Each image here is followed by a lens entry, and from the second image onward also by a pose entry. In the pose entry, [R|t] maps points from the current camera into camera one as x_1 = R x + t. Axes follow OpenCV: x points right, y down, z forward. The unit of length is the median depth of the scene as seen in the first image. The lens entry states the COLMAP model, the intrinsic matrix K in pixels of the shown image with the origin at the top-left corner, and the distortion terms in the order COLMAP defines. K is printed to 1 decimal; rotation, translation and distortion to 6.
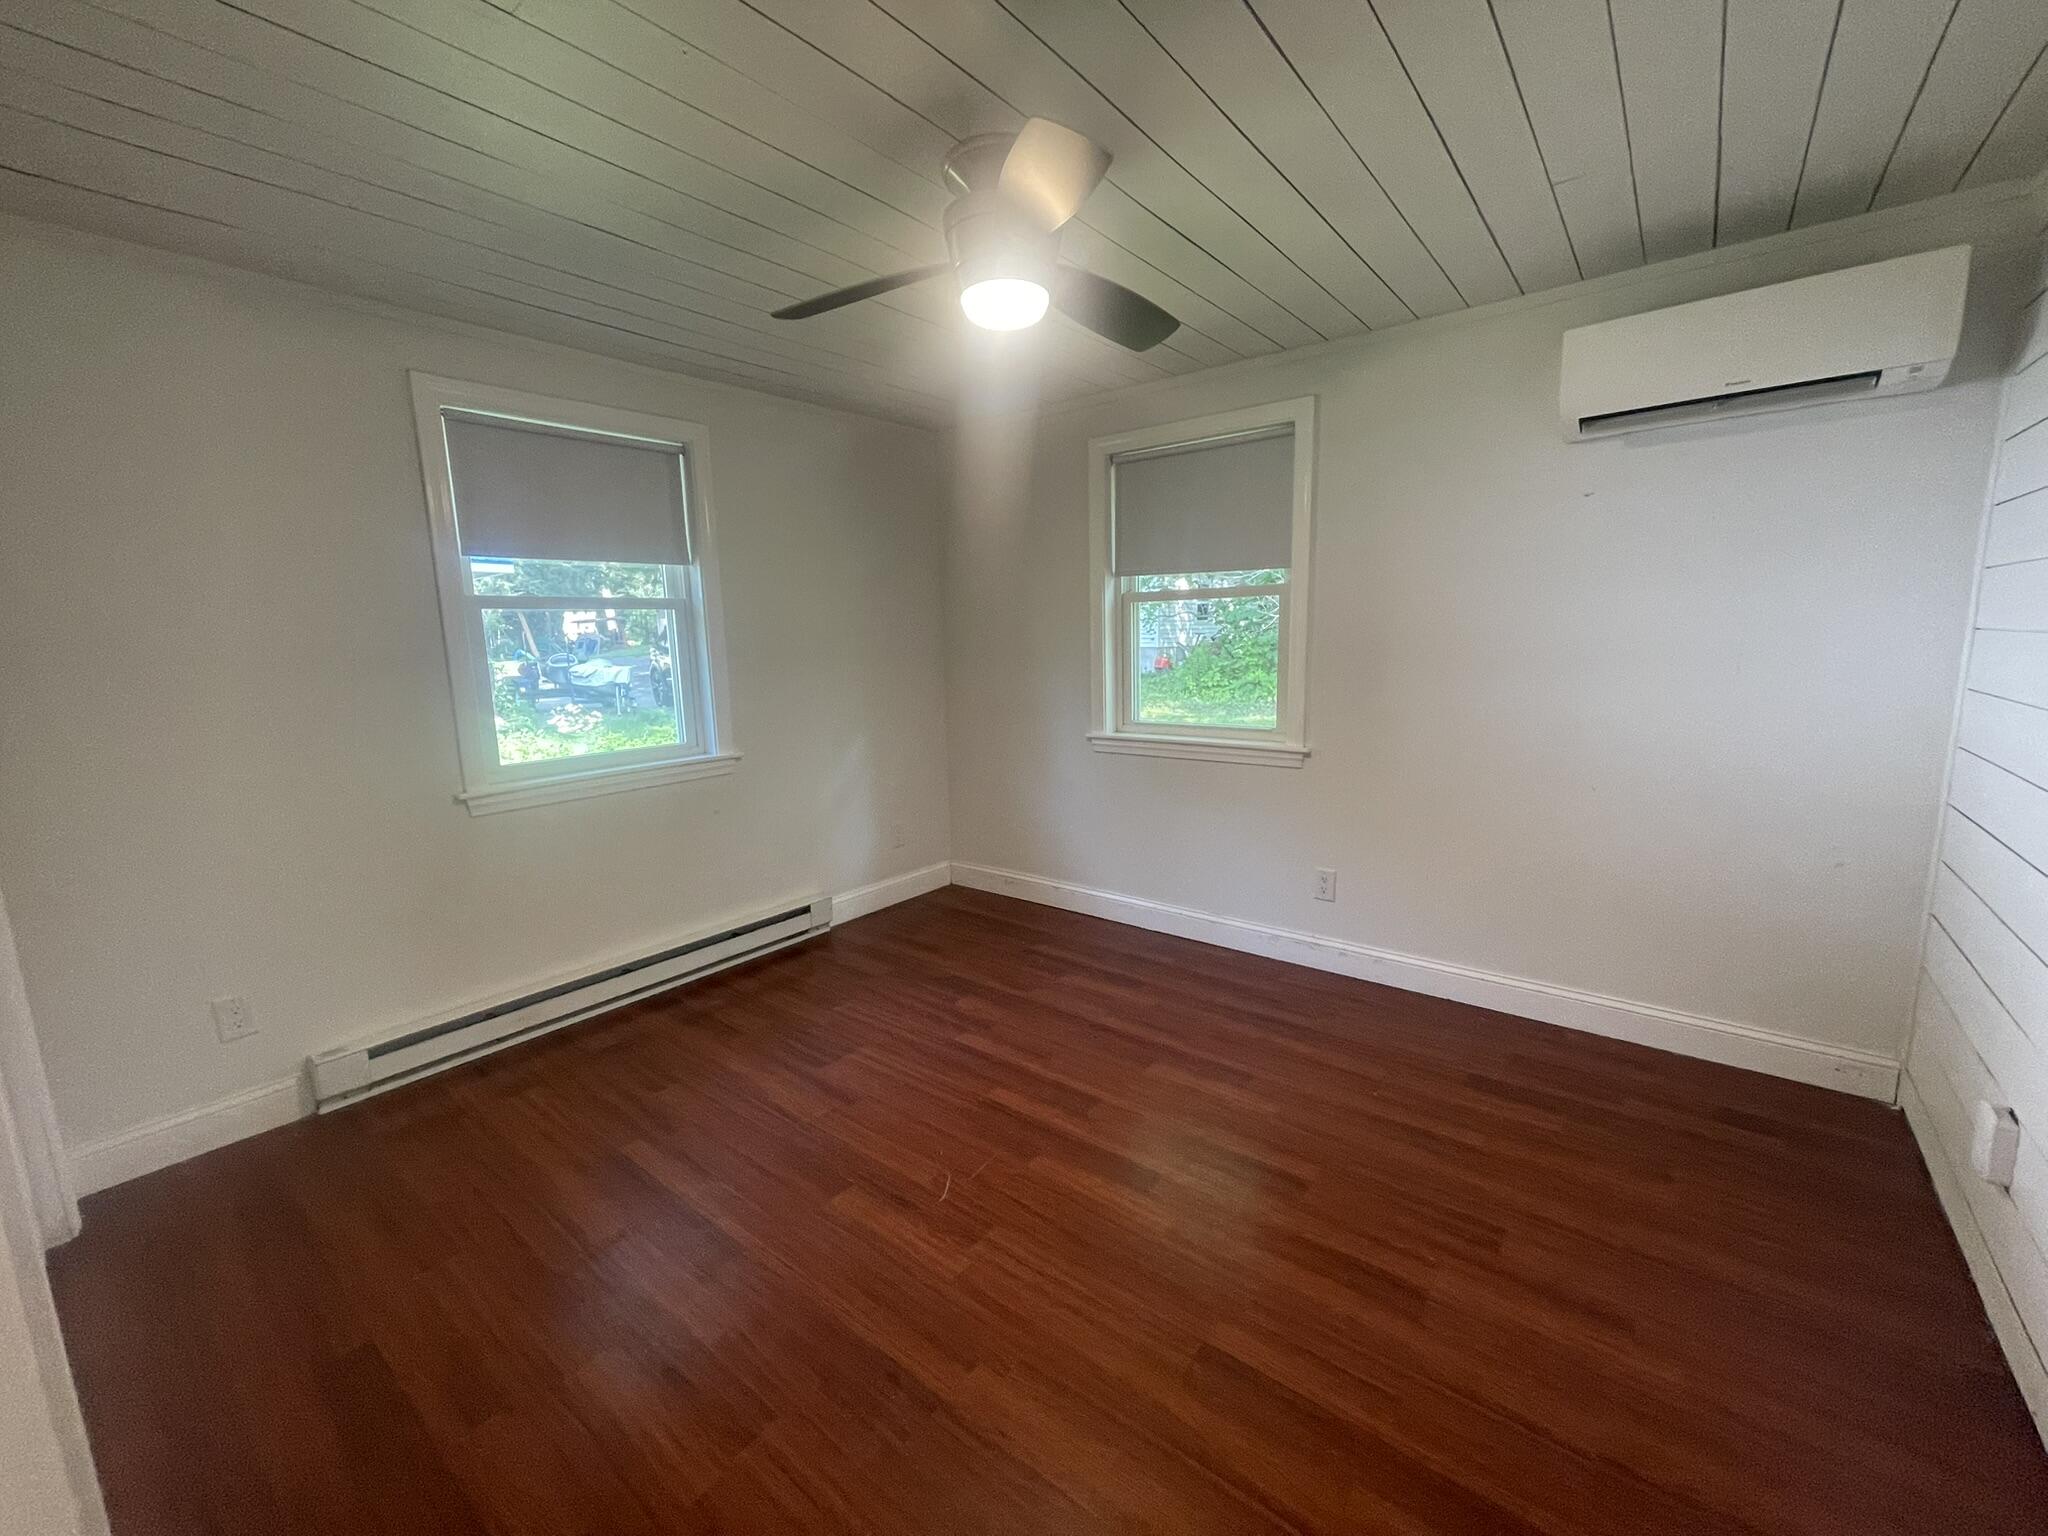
lens RADIAL K [[829.7, 0, 1024.0], [0, 829.7, 768.0], [0, 0, 1]] dist [-0.000999, -0.000062]
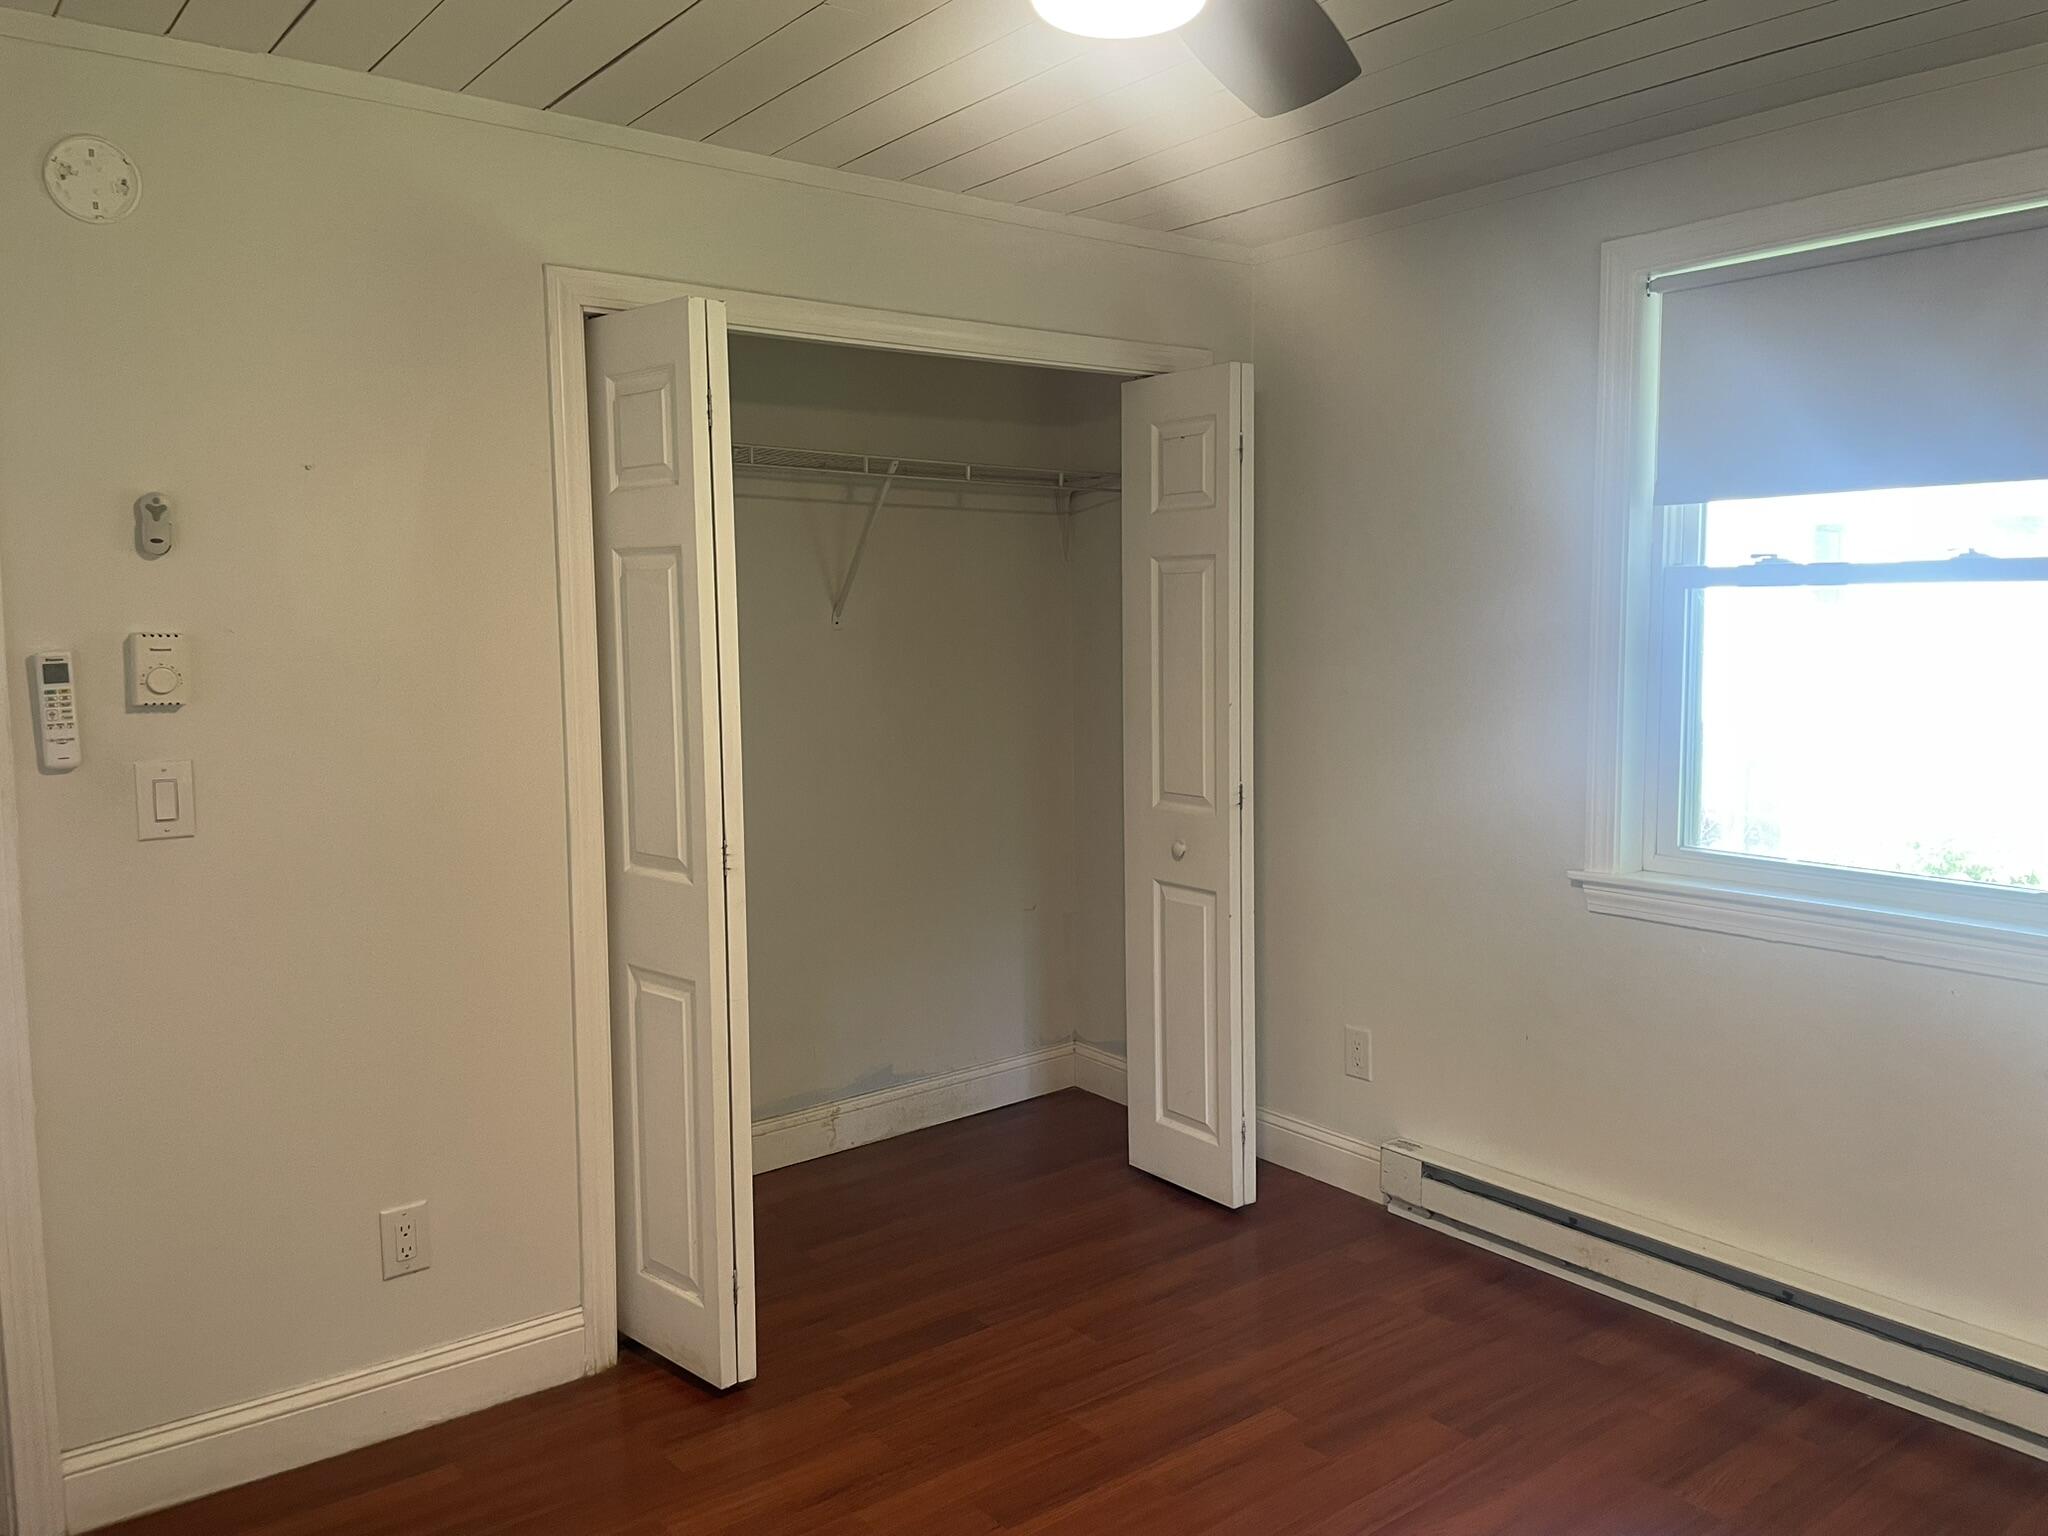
lens RADIAL K [[1550.5, 0, 1038.8], [0, 1550.5, 760.3], [0, 0, 1]] dist [0.087072, -0.125043]
pose [[-0.244060, 0.108568, -0.963664, 0.522465], [-0.149711, 0.977582, 0.148053, -0.149065], [0.958134, 0.180405, -0.222335, 0.731872]]
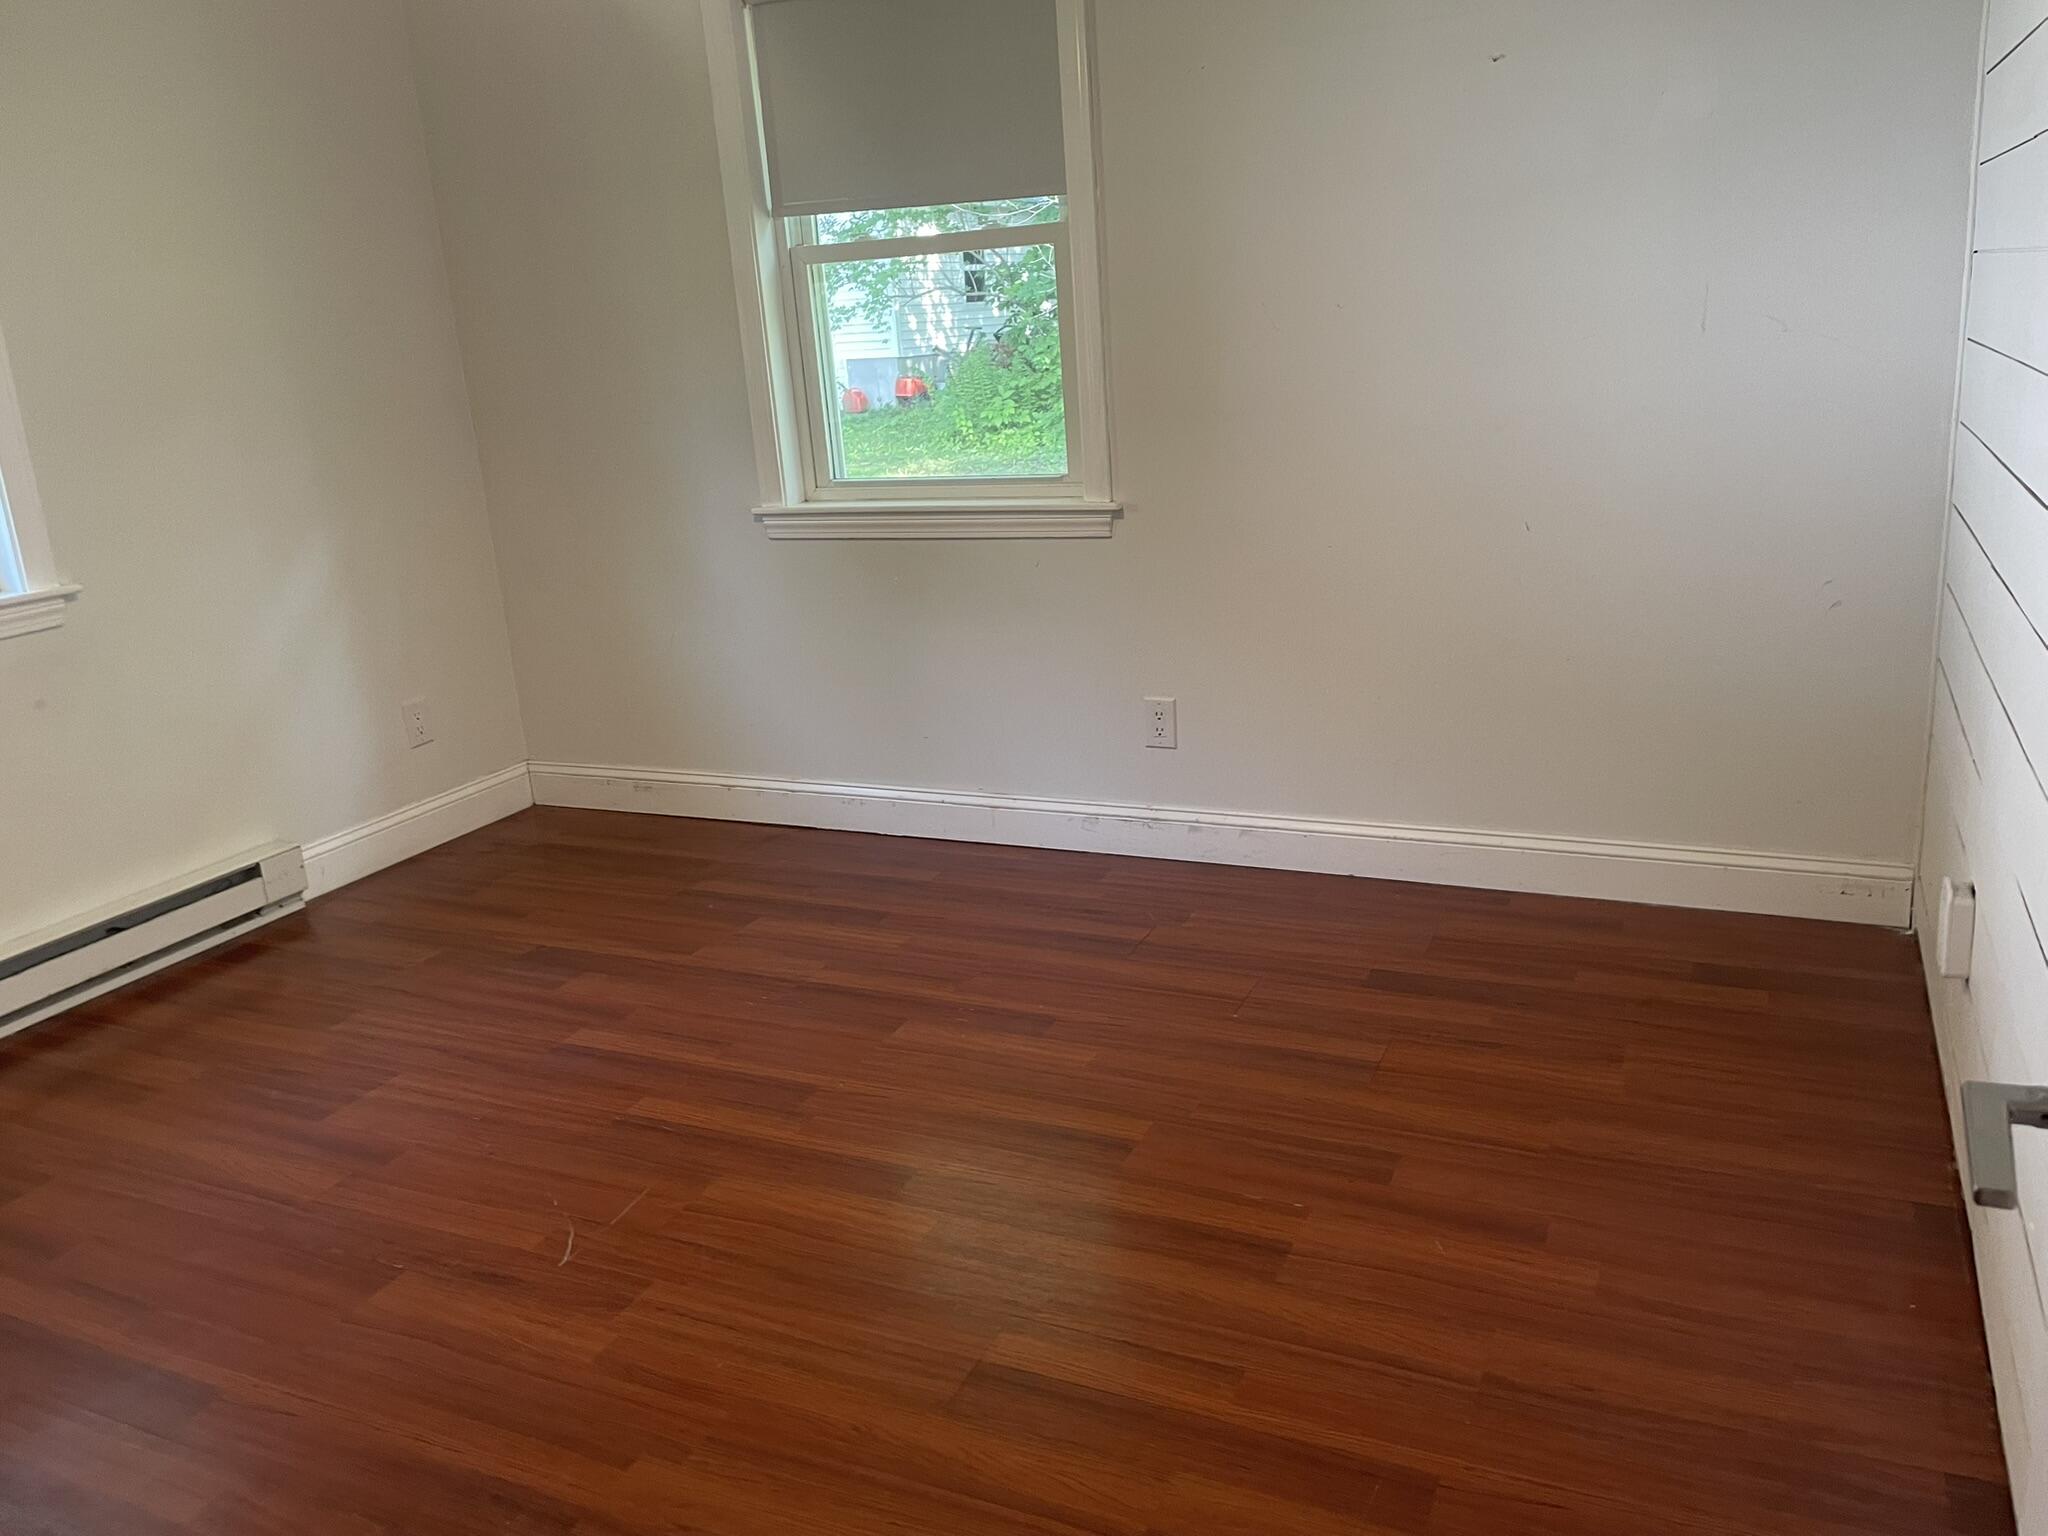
lens RADIAL K [[1550.5, 0, 1038.8], [0, 1550.5, 760.3], [0, 0, 1]] dist [0.087072, -0.125043]
pose [[0.969792, -0.105273, 0.220046, 0.017229], [0.081720, 0.990166, 0.113552, 0.030896], [-0.229836, -0.092140, 0.968858, -0.110970]]
